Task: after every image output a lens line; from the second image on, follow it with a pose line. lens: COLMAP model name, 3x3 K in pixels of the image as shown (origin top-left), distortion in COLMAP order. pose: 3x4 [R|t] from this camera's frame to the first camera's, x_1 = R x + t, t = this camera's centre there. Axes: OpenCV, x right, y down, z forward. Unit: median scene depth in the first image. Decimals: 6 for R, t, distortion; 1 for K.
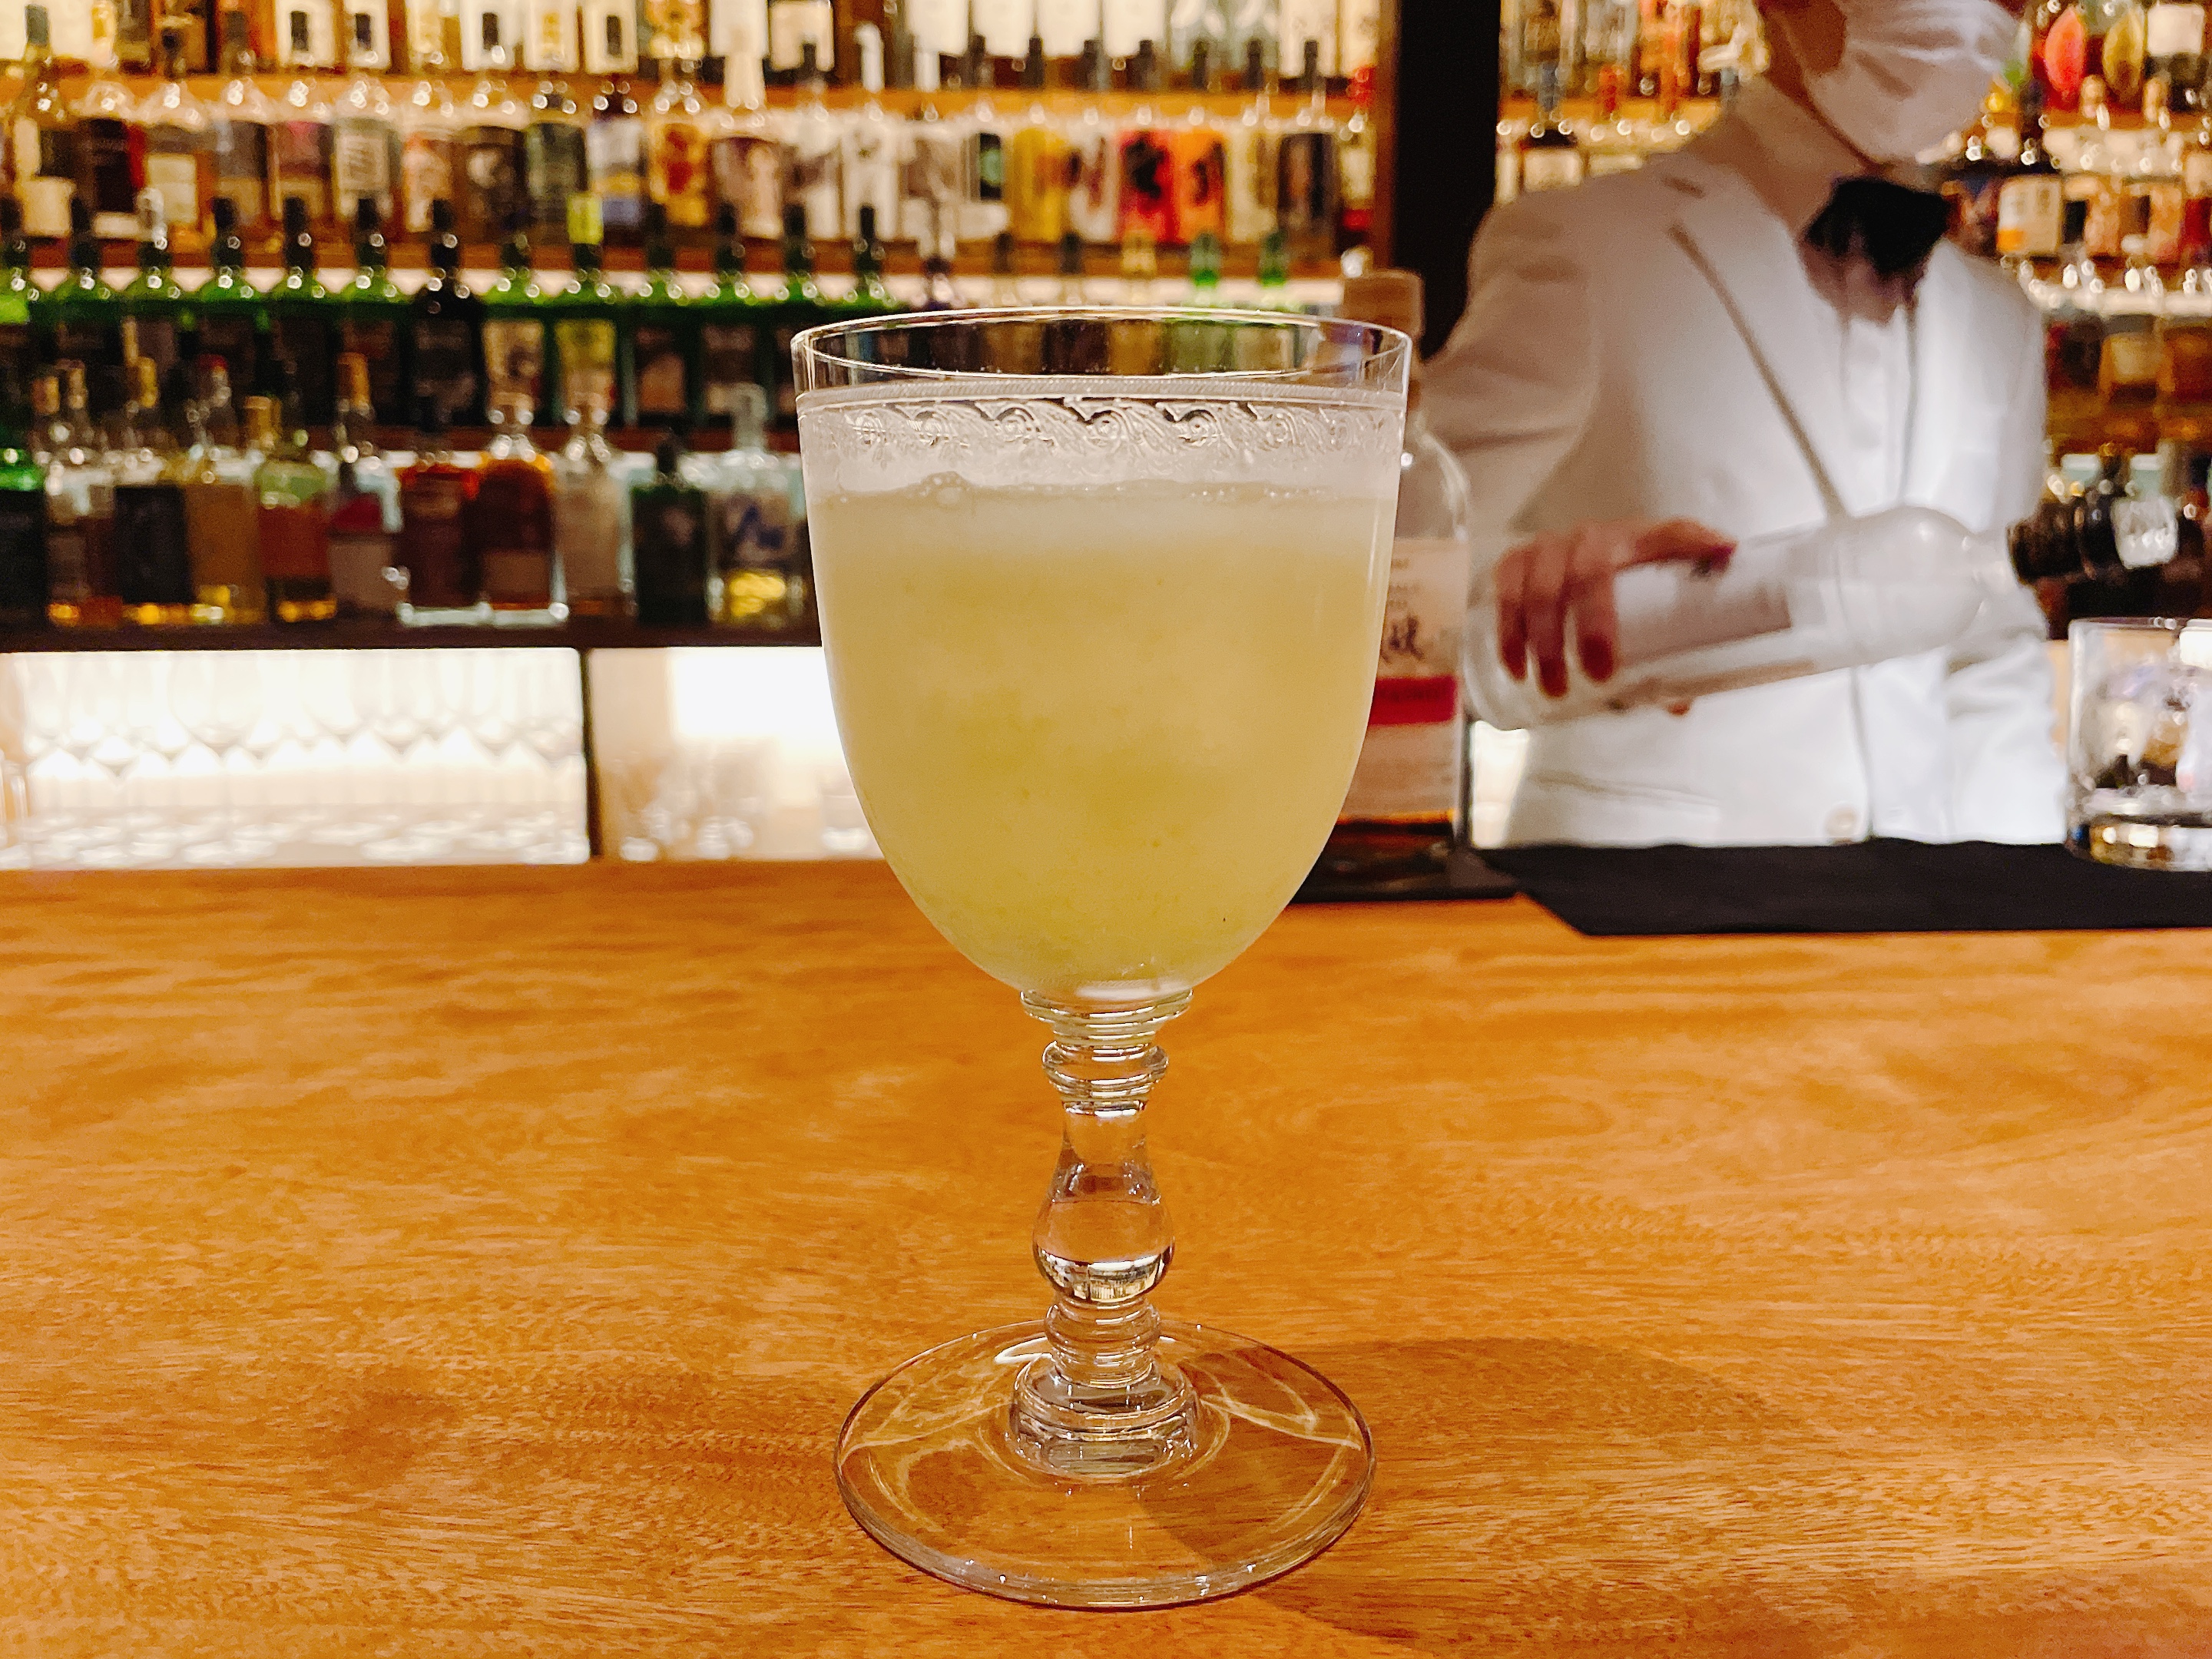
lens RADIAL K [[1678.9, 0, 1102.2], [0, 1678.9, 832.5], [0, 0, 1]] dist [0.033753, -0.055051]
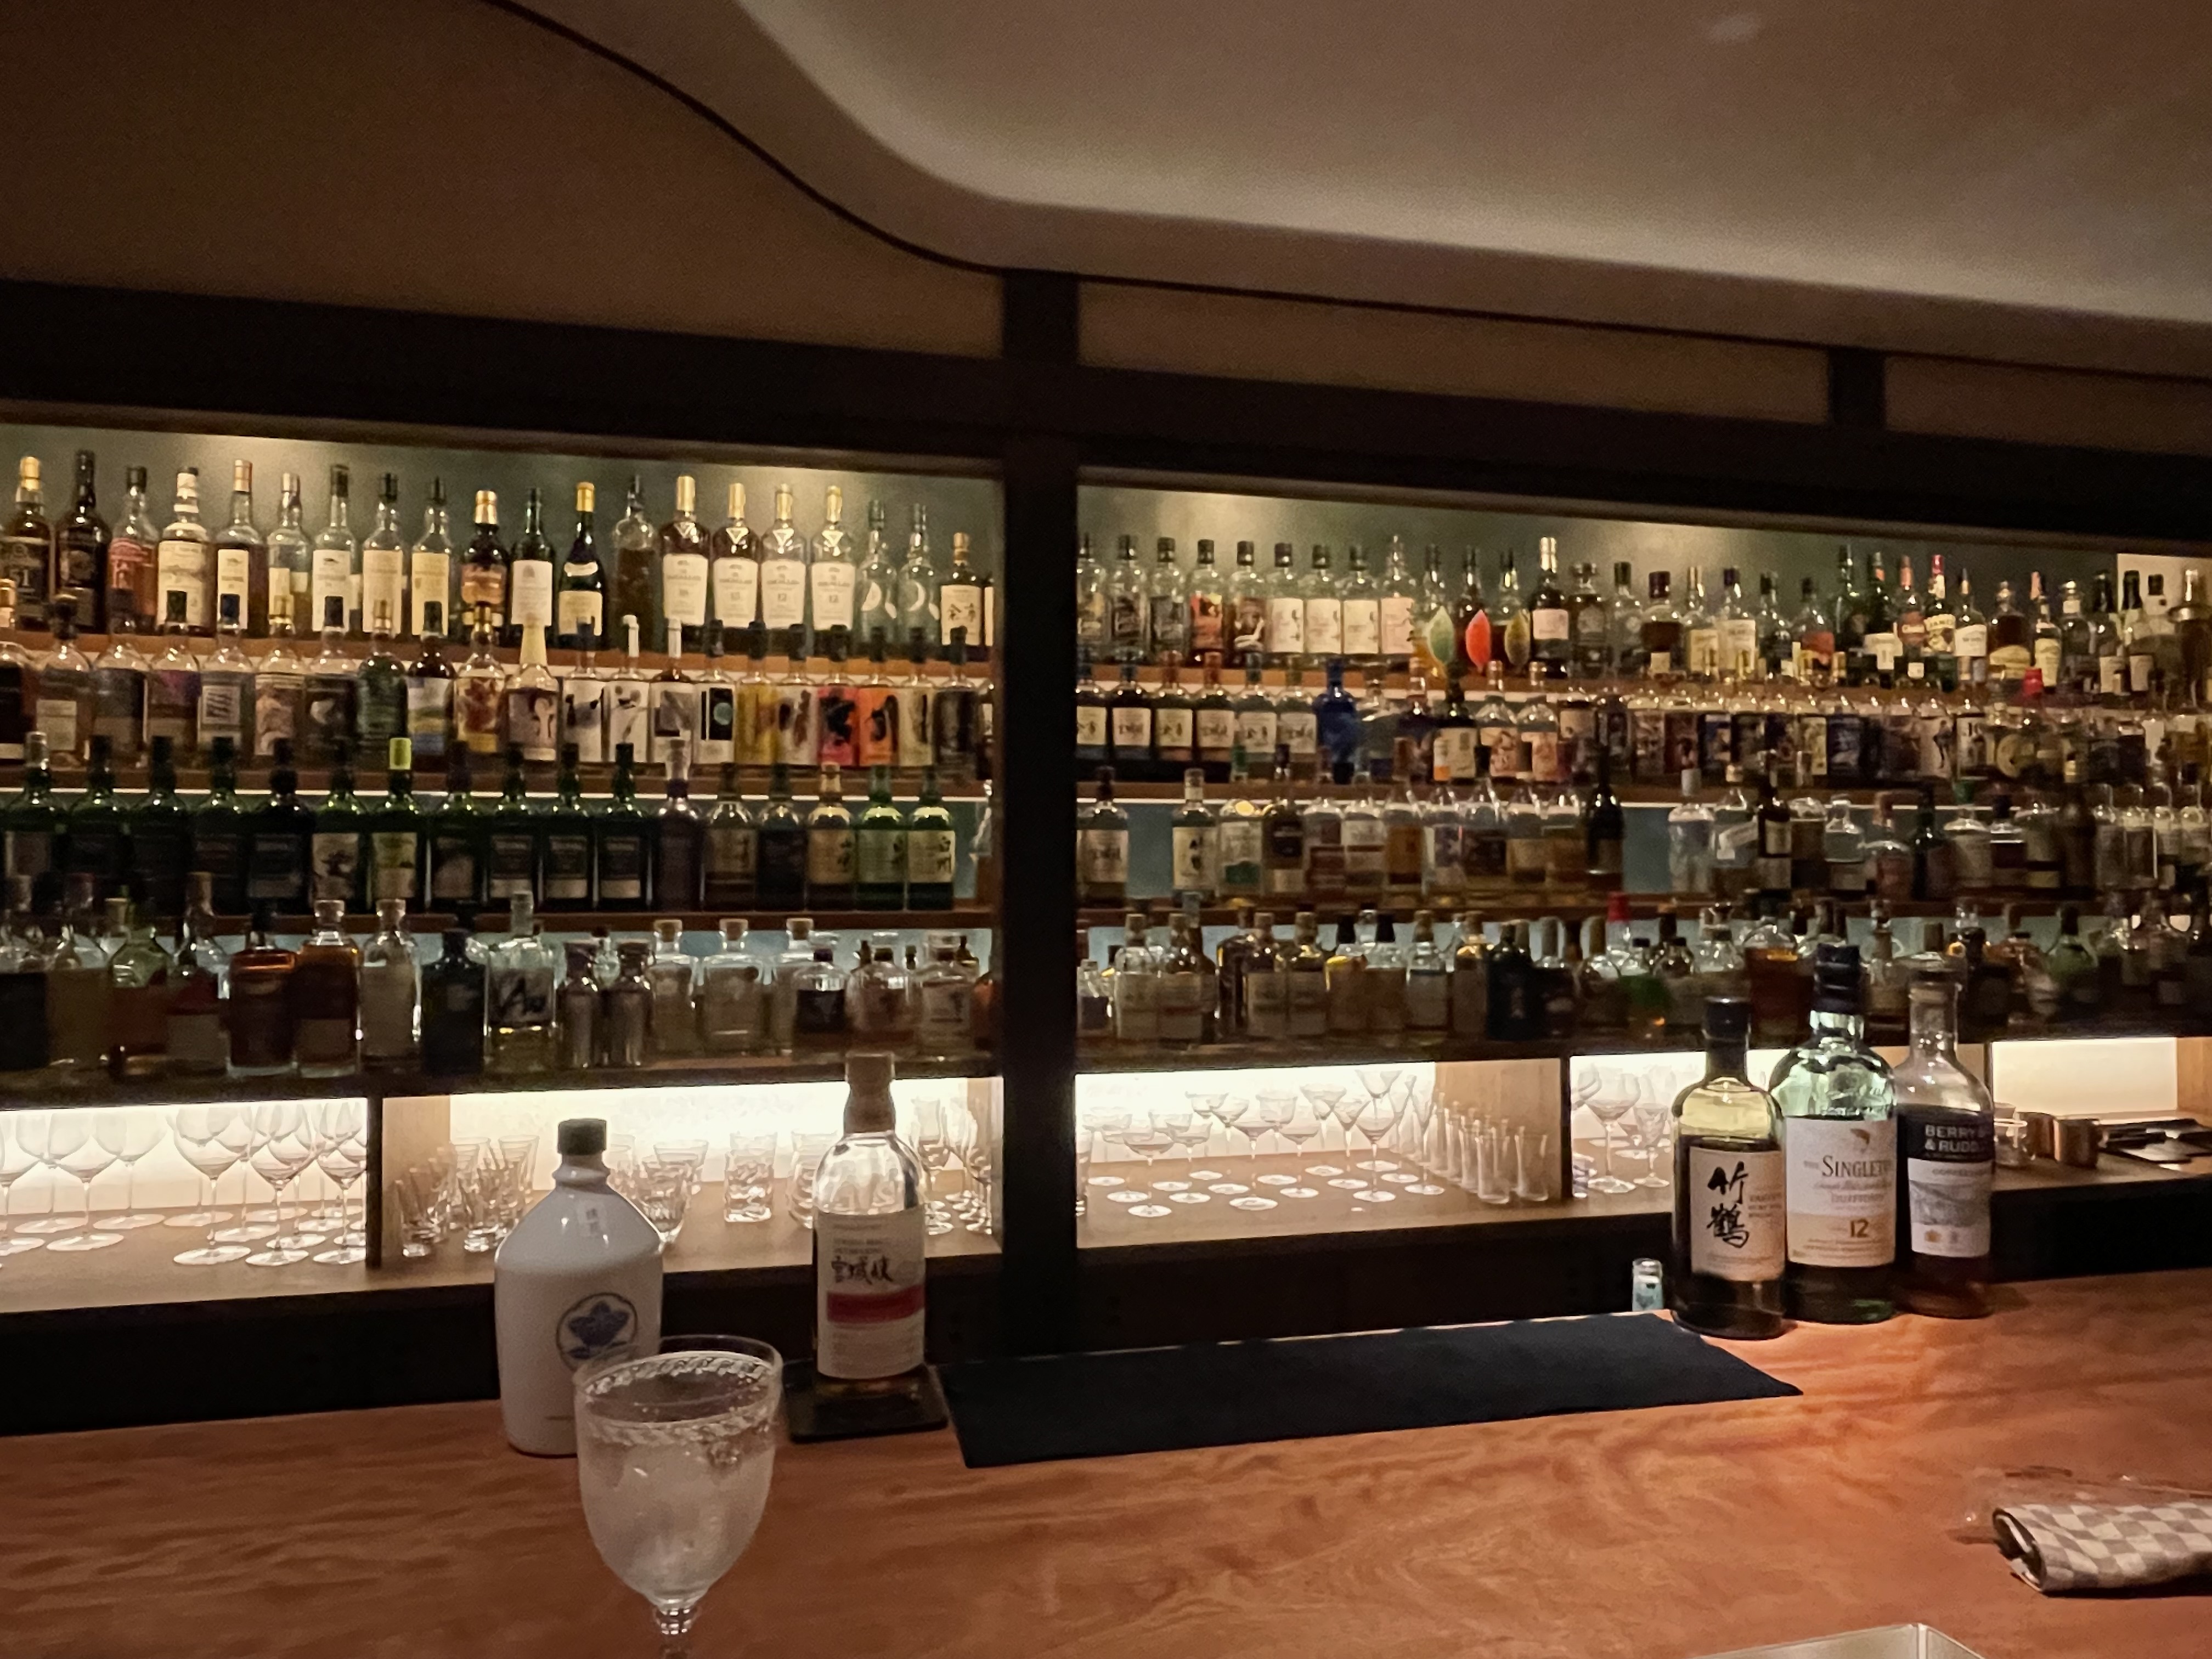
lens RADIAL K [[1462.3, 0, 1112.3], [0, 1462.3, 827.0], [0, 0, 1]] dist [-0.001047, -0.001258]
pose [[0.986434, 0.009741, 0.163869, 0.053668], [0.018869, 0.984894, -0.172125, -0.097631], [-0.163071, 0.172882, 0.971349, -0.184810]]
